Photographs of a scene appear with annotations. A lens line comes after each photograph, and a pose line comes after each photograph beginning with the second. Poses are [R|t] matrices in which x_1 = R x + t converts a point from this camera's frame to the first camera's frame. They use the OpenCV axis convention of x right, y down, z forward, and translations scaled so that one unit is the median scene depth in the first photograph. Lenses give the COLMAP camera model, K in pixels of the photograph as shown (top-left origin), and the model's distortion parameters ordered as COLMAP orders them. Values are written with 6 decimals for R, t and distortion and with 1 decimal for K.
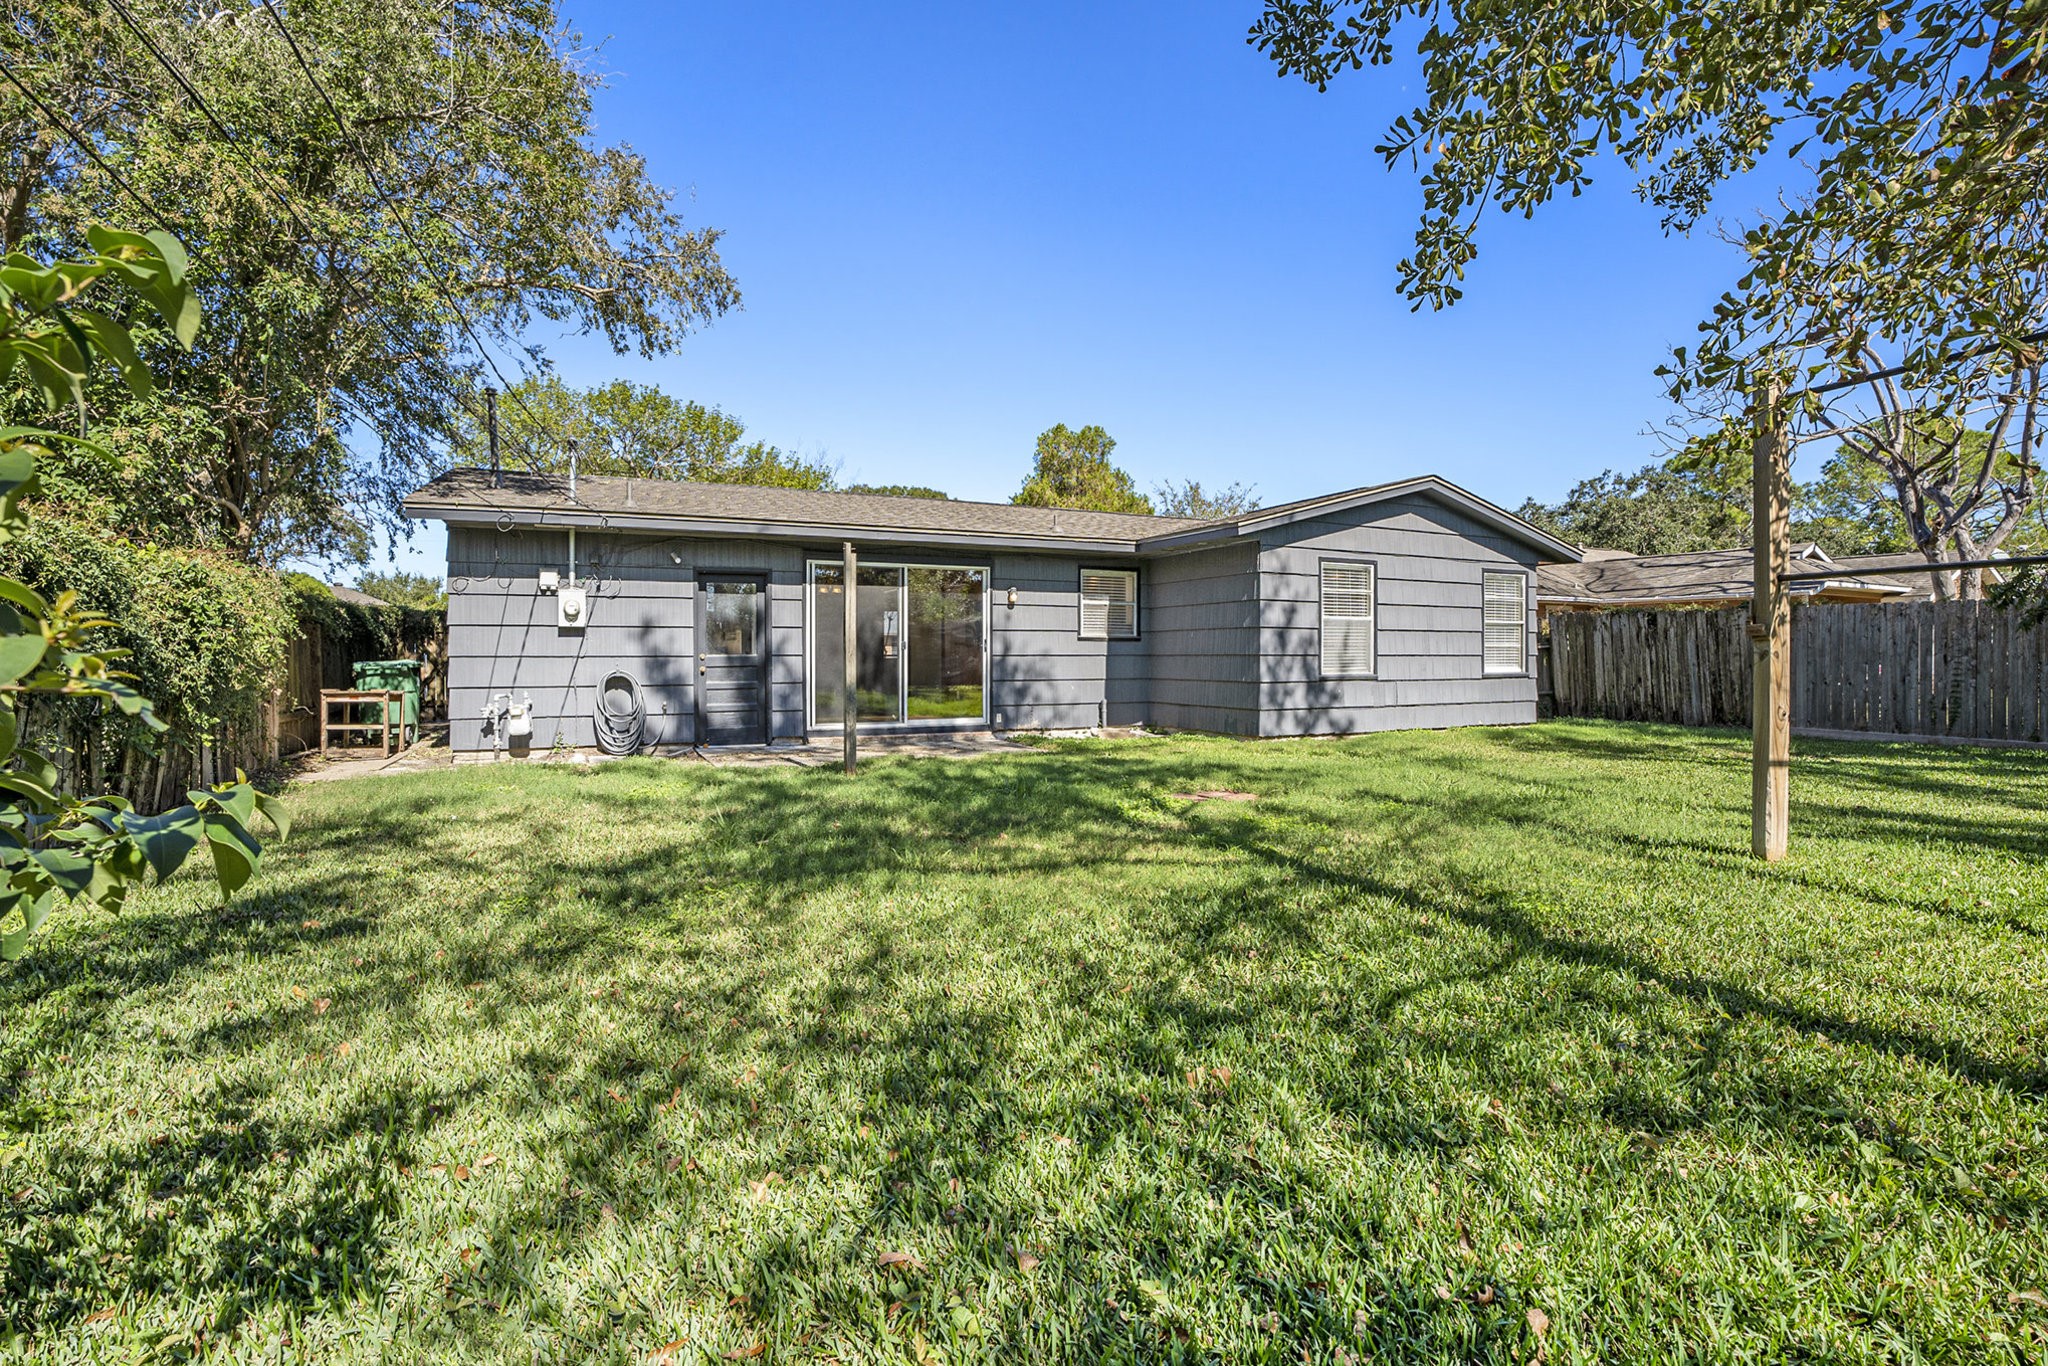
lens RADIAL K [[950.4, 0, 1009.6], [0, 950.4, 657.1], [0, 0, 1]] dist [-0.043400, 0.001198]
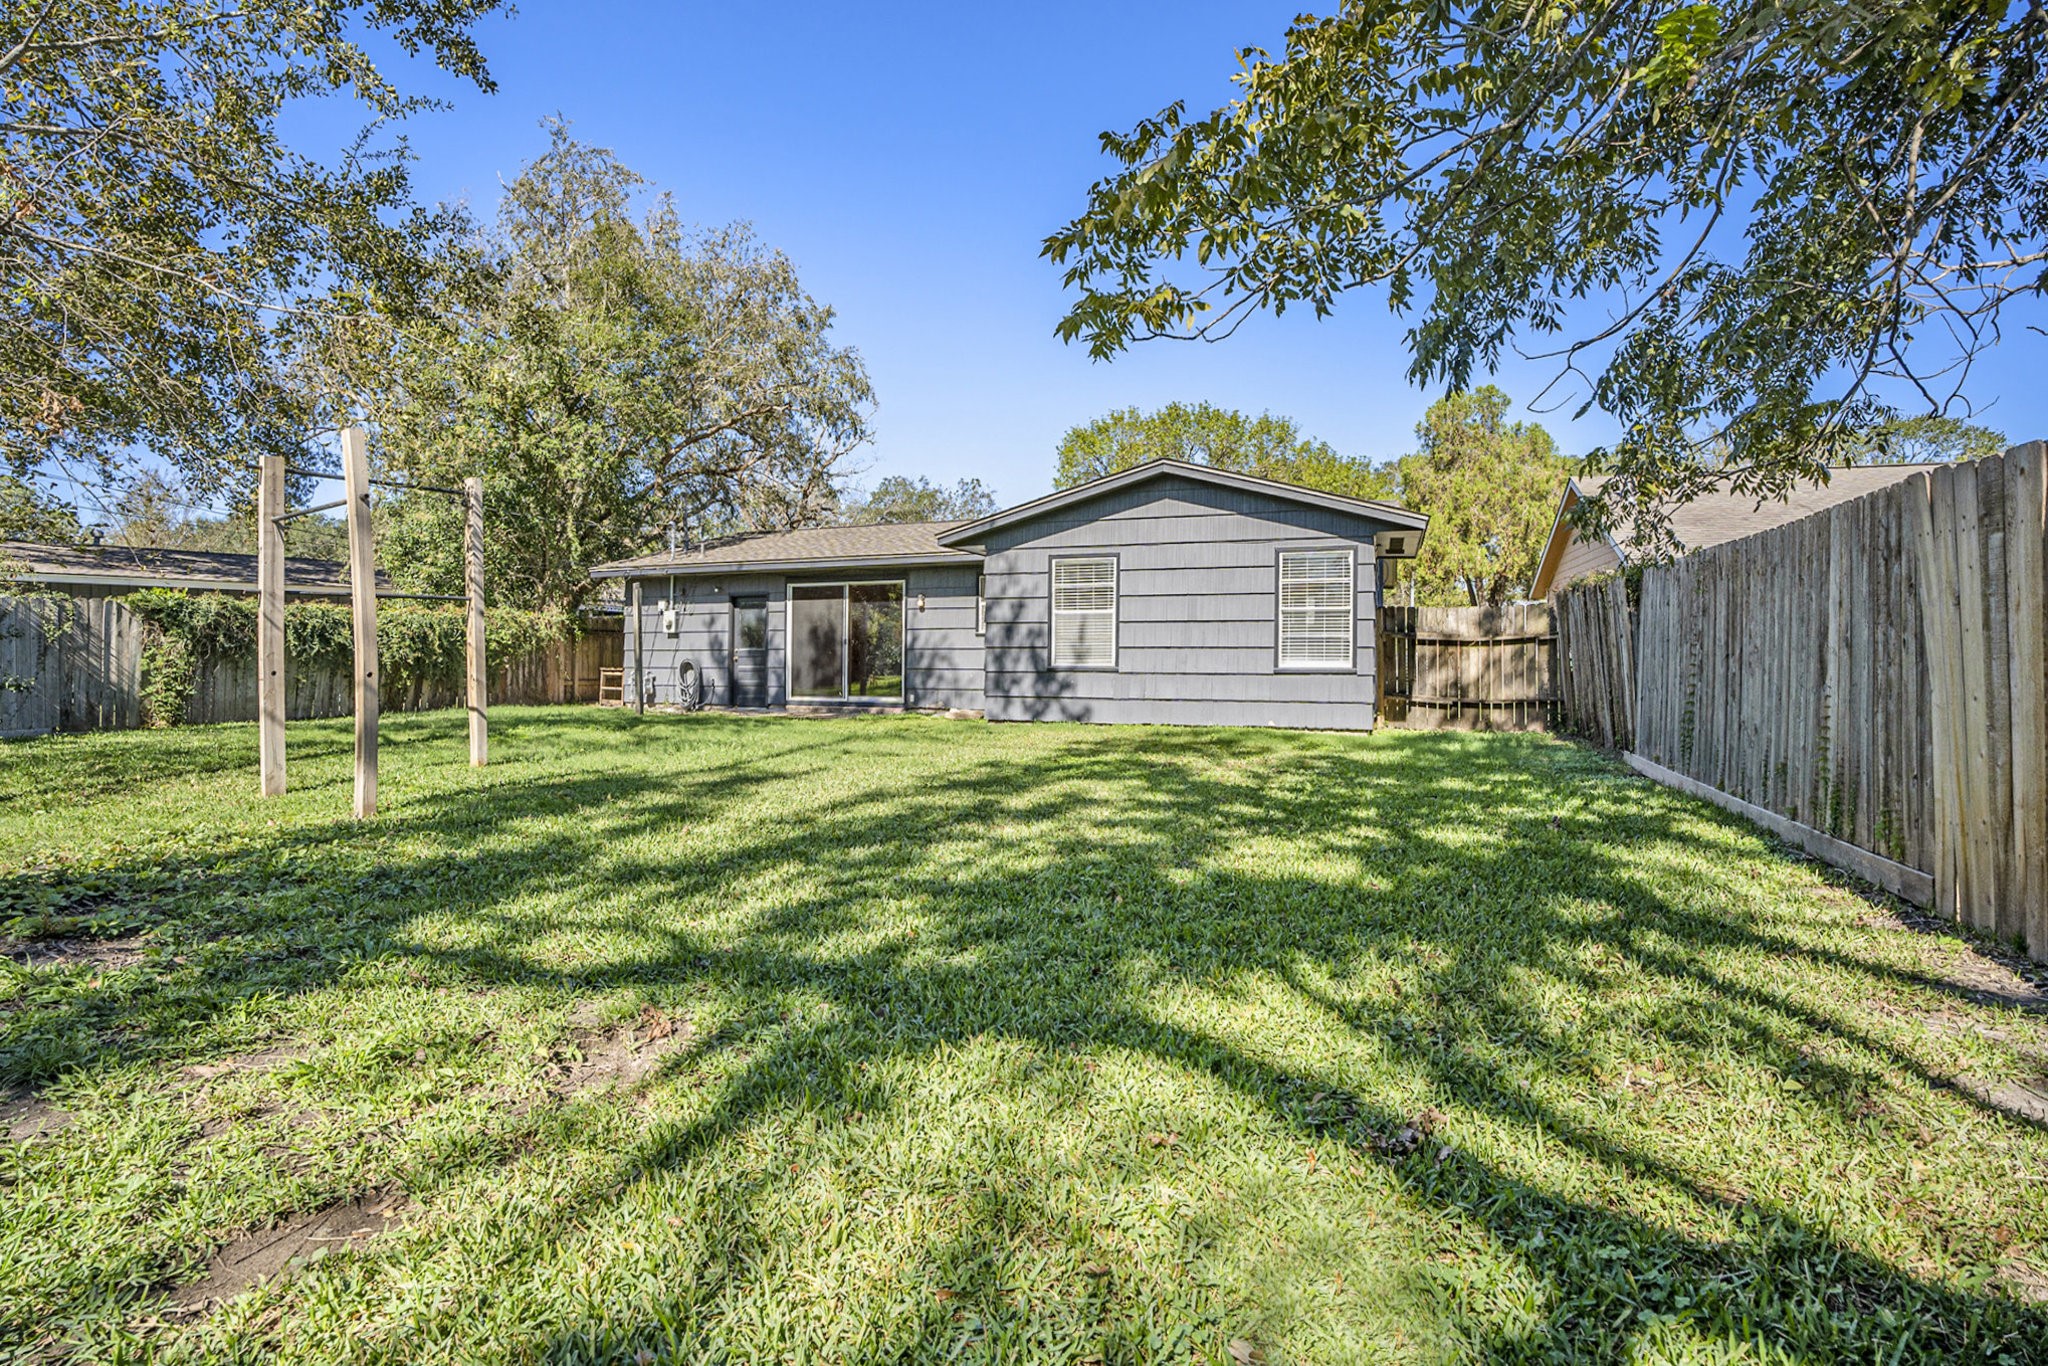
lens RADIAL K [[950.4, 0, 1009.6], [0, 950.4, 657.1], [0, 0, 1]] dist [-0.043400, 0.001198]
pose [[0.675555, 0.003982, -0.737299, 1.078403], [-0.004933, 0.999987, 0.000881, 0.008337], [0.737293, 0.003041, 0.675566, 0.241301]]
